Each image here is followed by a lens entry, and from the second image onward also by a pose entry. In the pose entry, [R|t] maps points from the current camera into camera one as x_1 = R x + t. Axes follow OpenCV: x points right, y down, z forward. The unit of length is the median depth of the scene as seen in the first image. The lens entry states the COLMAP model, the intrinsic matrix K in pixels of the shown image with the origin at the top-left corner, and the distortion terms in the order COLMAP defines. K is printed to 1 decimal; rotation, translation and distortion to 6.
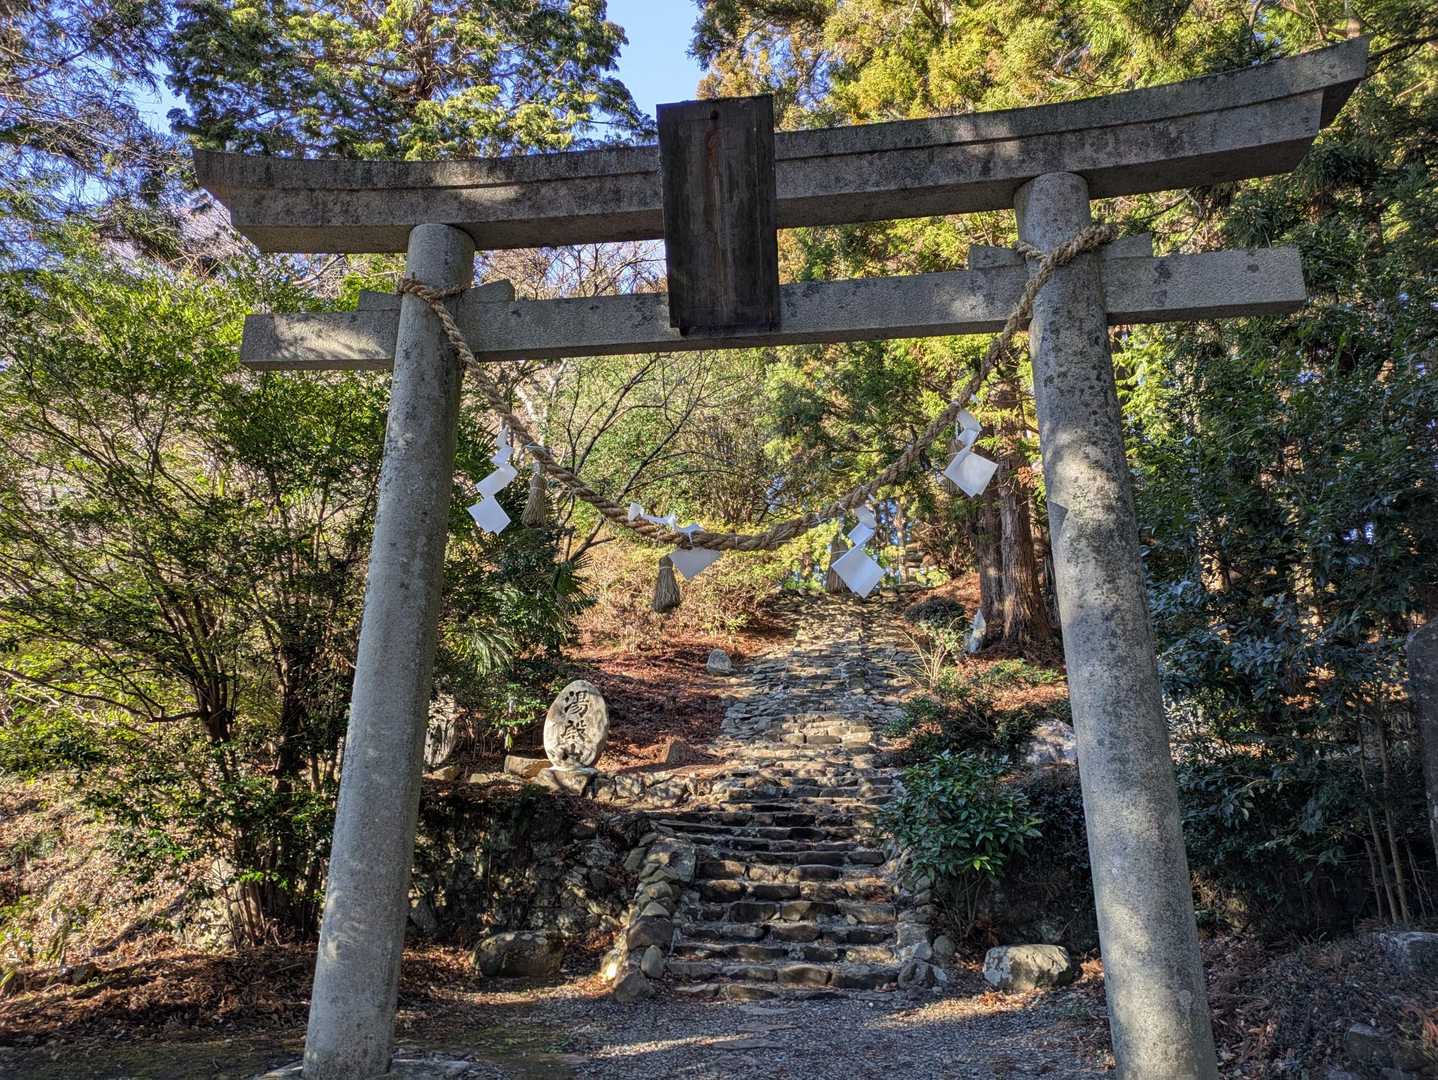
lens RADIAL K [[1036.2, 0, 720.1], [0, 1036.2, 454.9], [0, 0, 1]] dist [0.057674, -0.069433]
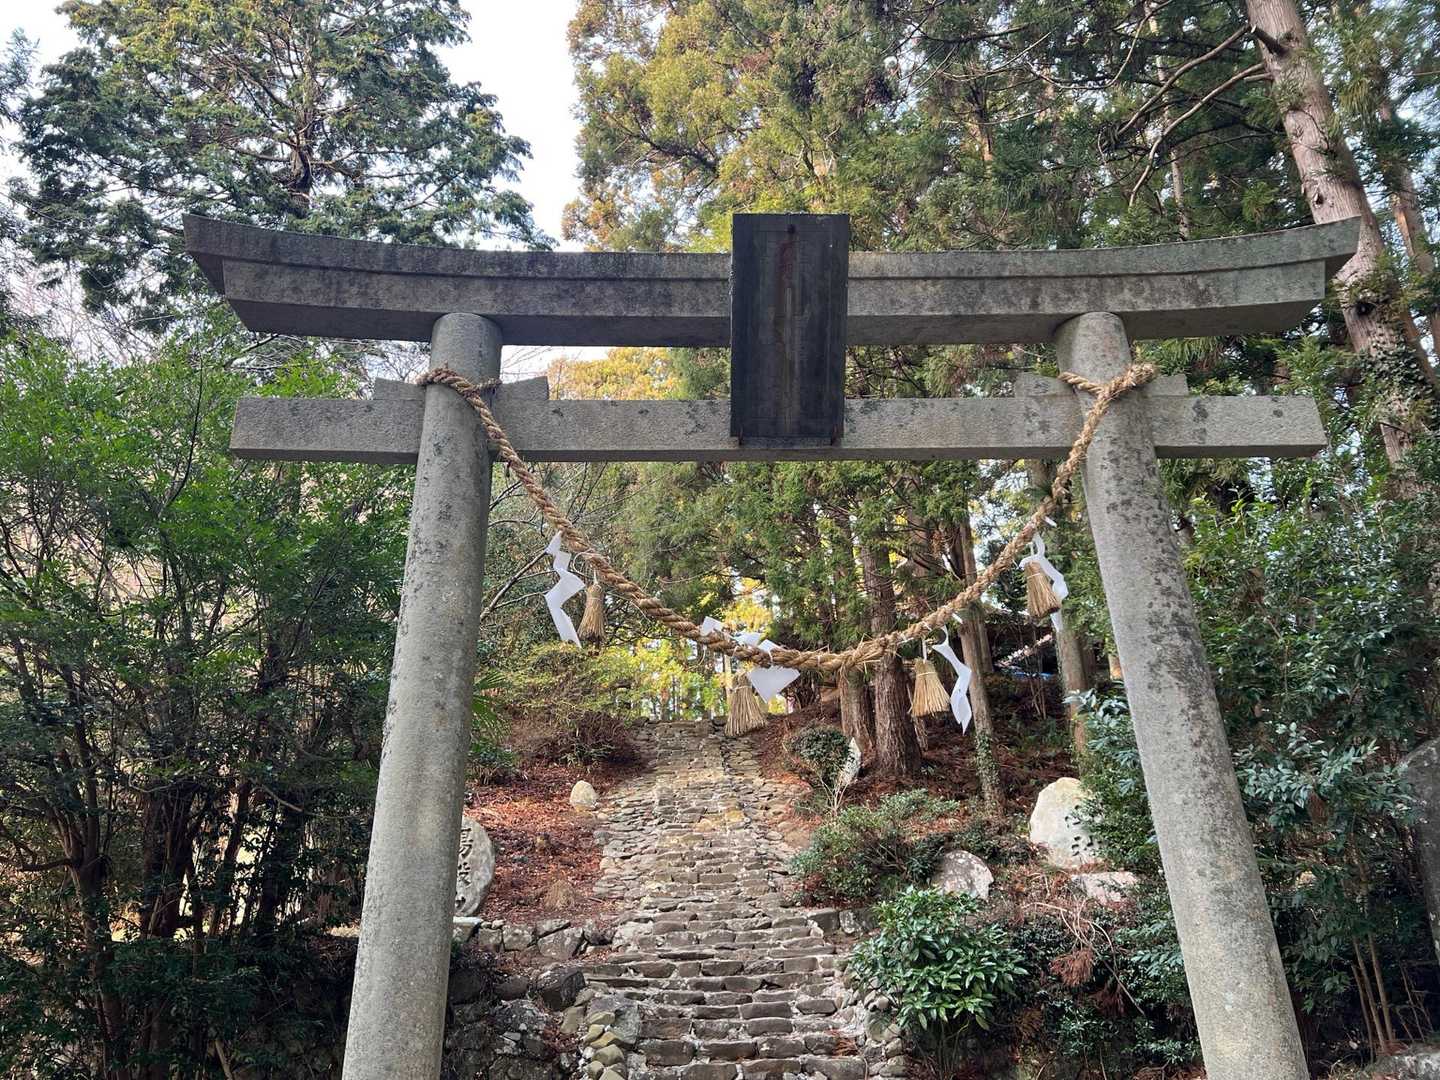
lens RADIAL K [[1037.6, 0, 721.1], [0, 1037.6, 454.8], [0, 0, 1]] dist [0.057674, -0.069433]
pose [[0.981448, 0.053292, 0.184171, -0.212126], [-0.031037, 0.992084, -0.121677, 0.012070], [-0.189198, 0.113704, 0.975334, 0.050073]]
